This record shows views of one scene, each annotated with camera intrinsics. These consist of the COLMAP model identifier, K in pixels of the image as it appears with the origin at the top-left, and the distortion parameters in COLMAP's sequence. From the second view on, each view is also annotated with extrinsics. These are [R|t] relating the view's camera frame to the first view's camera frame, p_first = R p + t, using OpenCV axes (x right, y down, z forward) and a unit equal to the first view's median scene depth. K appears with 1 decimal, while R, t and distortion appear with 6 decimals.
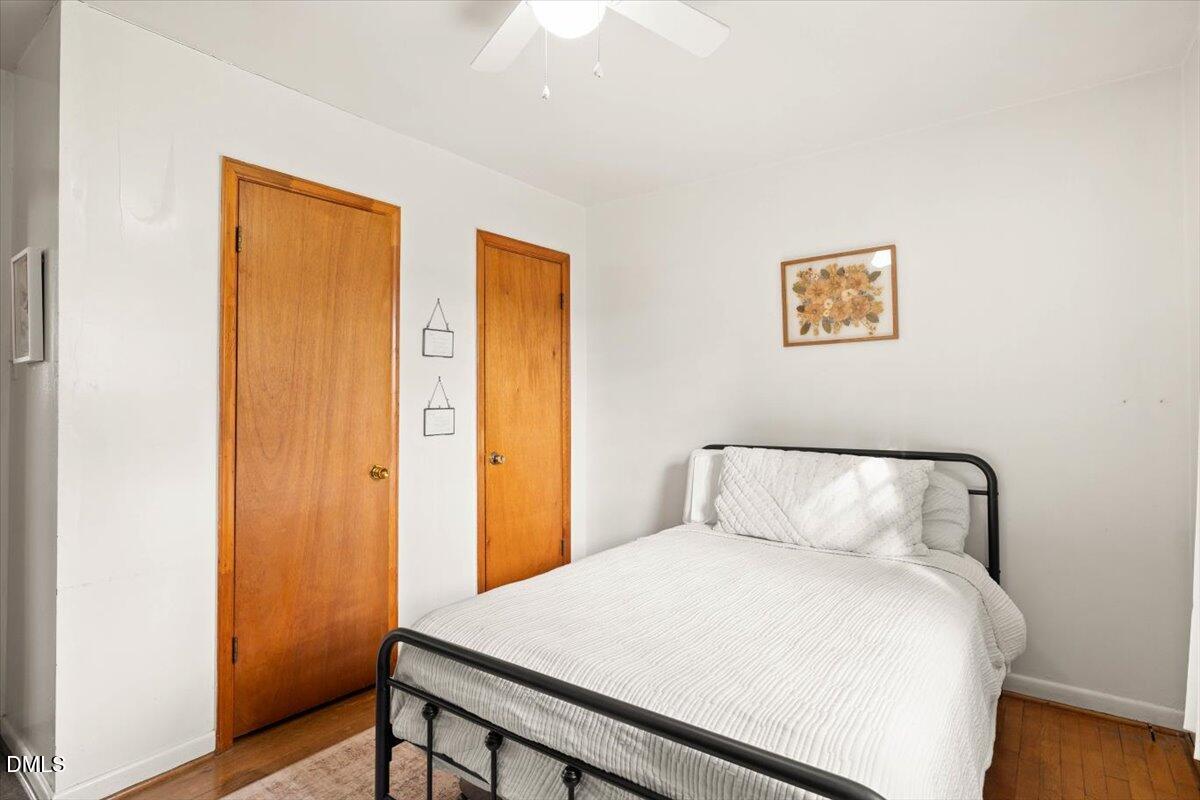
lens RADIAL K [[595.8, 0, 600.2], [0, 595.8, 395.5], [0, 0, 1]] dist [0.002789, -0.000170]
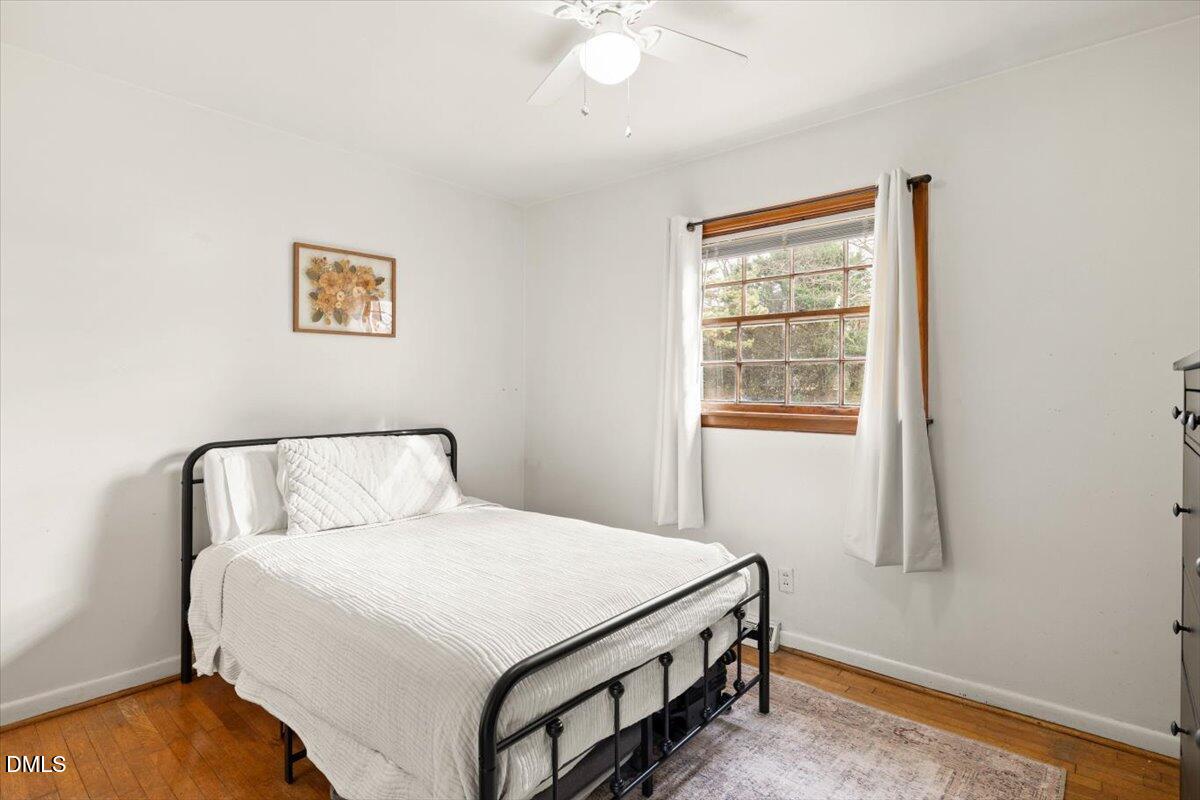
lens RADIAL K [[595.8, 0, 598.1], [0, 595.8, 394.9], [0, 0, 1]] dist [0.002789, -0.000170]
pose [[0.081932, -0.007469, 0.996610, -0.639266], [-0.007888, 0.999936, 0.008143, 0.007930], [-0.996607, -0.008528, 0.081868, 0.468266]]
